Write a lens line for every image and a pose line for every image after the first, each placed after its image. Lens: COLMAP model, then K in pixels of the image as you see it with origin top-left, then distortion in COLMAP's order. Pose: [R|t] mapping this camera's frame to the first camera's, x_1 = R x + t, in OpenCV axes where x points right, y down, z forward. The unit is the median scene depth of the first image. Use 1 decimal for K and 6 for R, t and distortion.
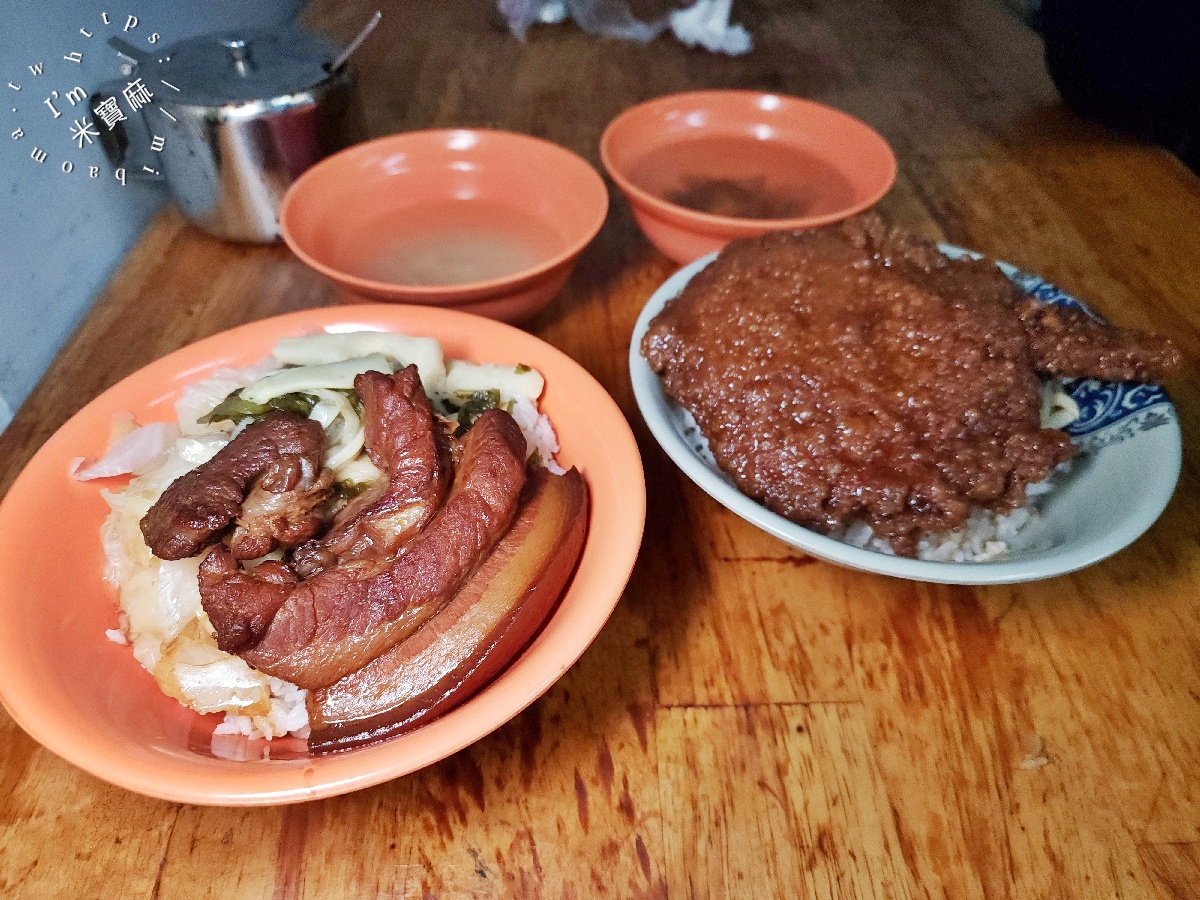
lens RADIAL K [[853.8, 0, 600.0], [0, 853.8, 450.0], [0, 0, 1]] dist [0.005474, -0.026823]
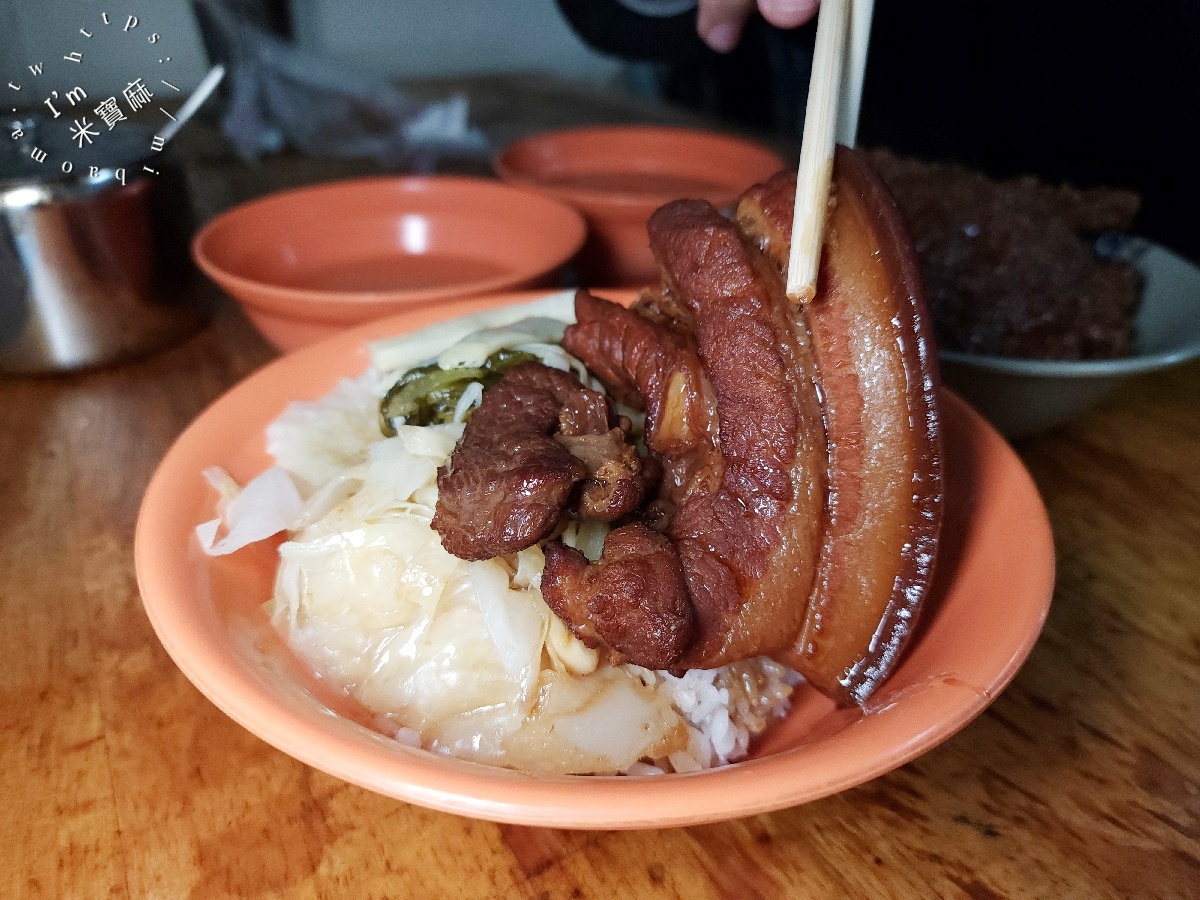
lens RADIAL K [[853.8, 0, 600.0], [0, 853.8, 450.0], [0, 0, 1]] dist [0.005474, -0.026823]
pose [[0.872062, -0.248656, 0.421520, -0.581940], [0.331437, 0.933791, -0.134848, 0.135221], [-0.360080, 0.257303, 0.896737, 0.295629]]
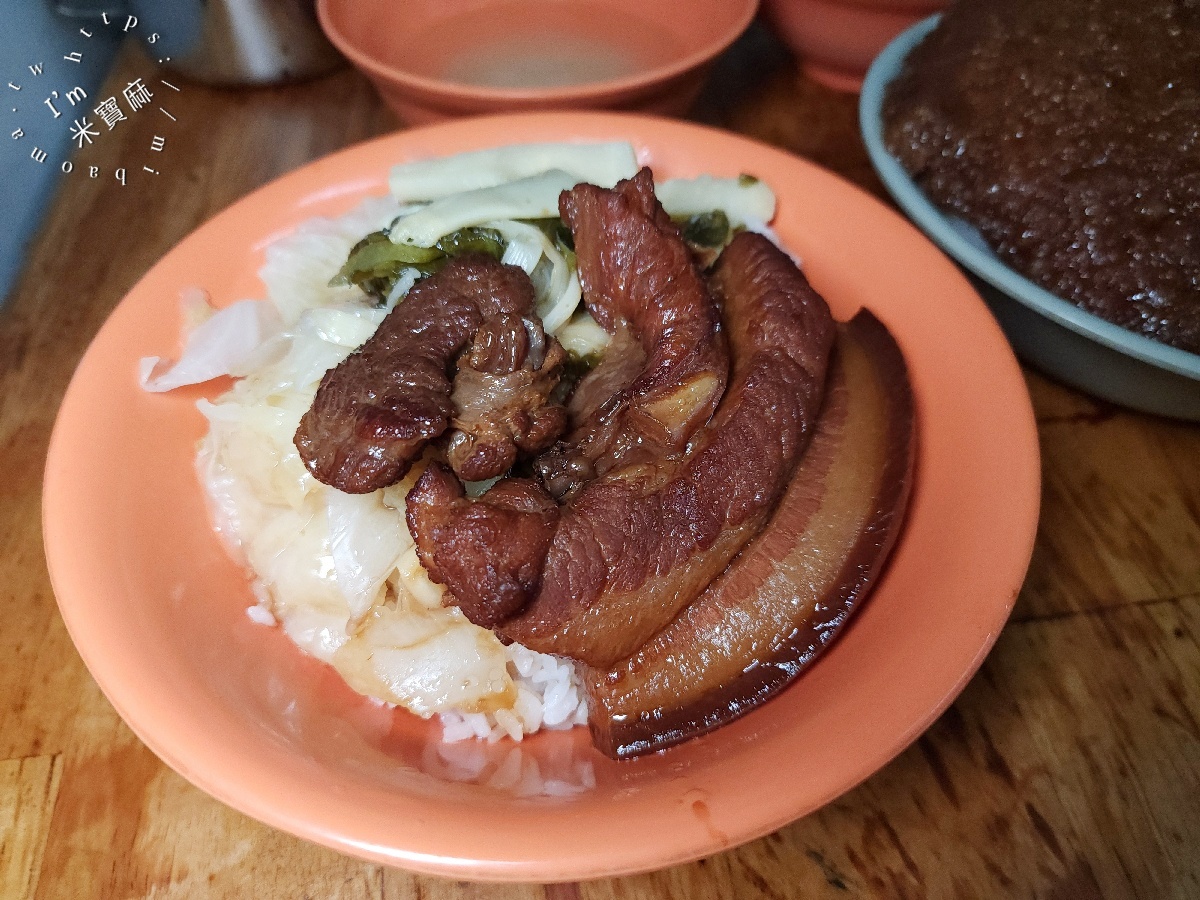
lens RADIAL K [[883.6, 0, 600.0], [0, 883.6, 450.0], [0, 0, 1]] dist [-0.003341, -0.037983]
pose [[0.994175, -0.097375, 0.046189, -0.283647], [0.091310, 0.988689, 0.118984, 0.028542], [-0.057252, -0.114073, 0.991821, 0.276132]]
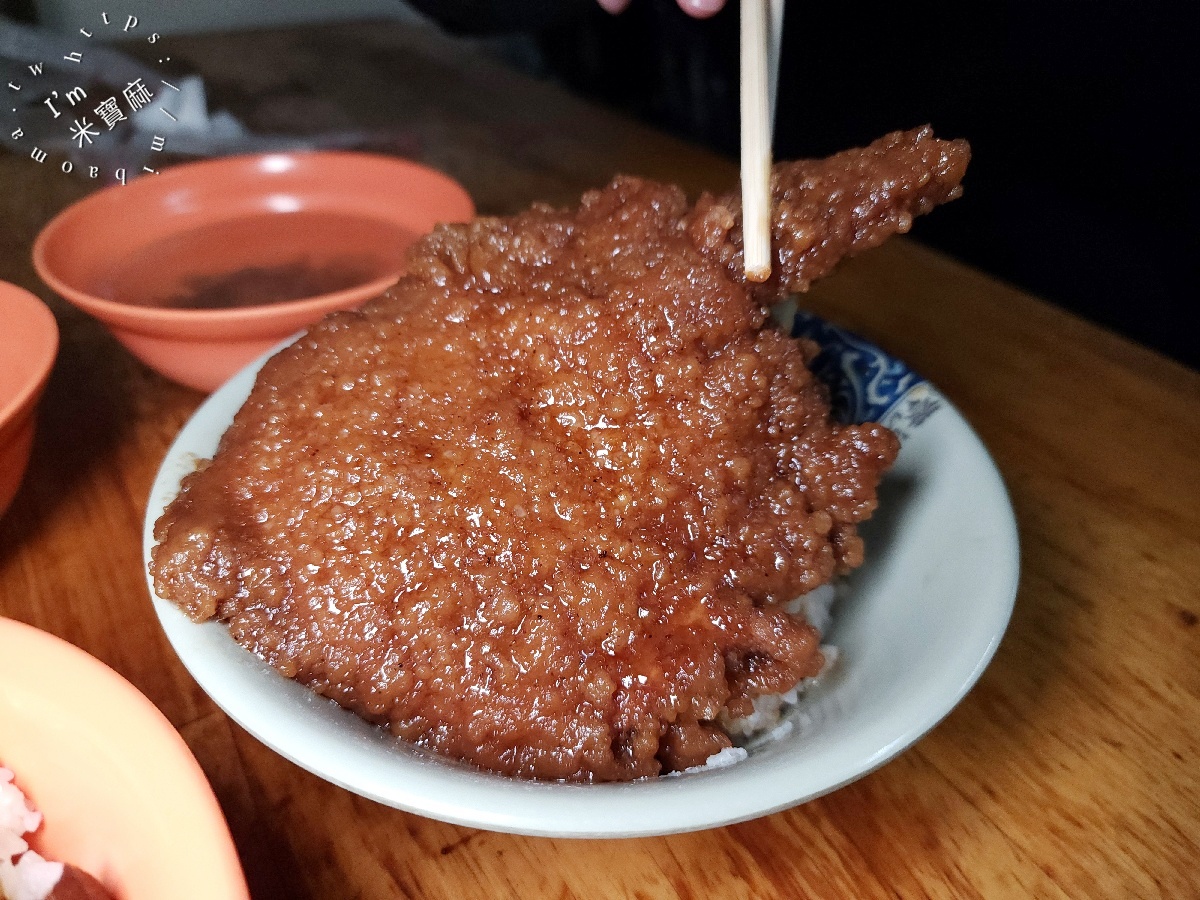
lens RADIAL K [[853.8, 0, 600.0], [0, 853.8, 450.0], [0, 0, 1]] dist [0.005474, -0.026823]
pose [[0.859351, -0.298943, 0.414907, 0.092951], [0.348639, 0.936044, -0.047670, -0.067174], [-0.374121, 0.185618, 0.908614, 0.457216]]
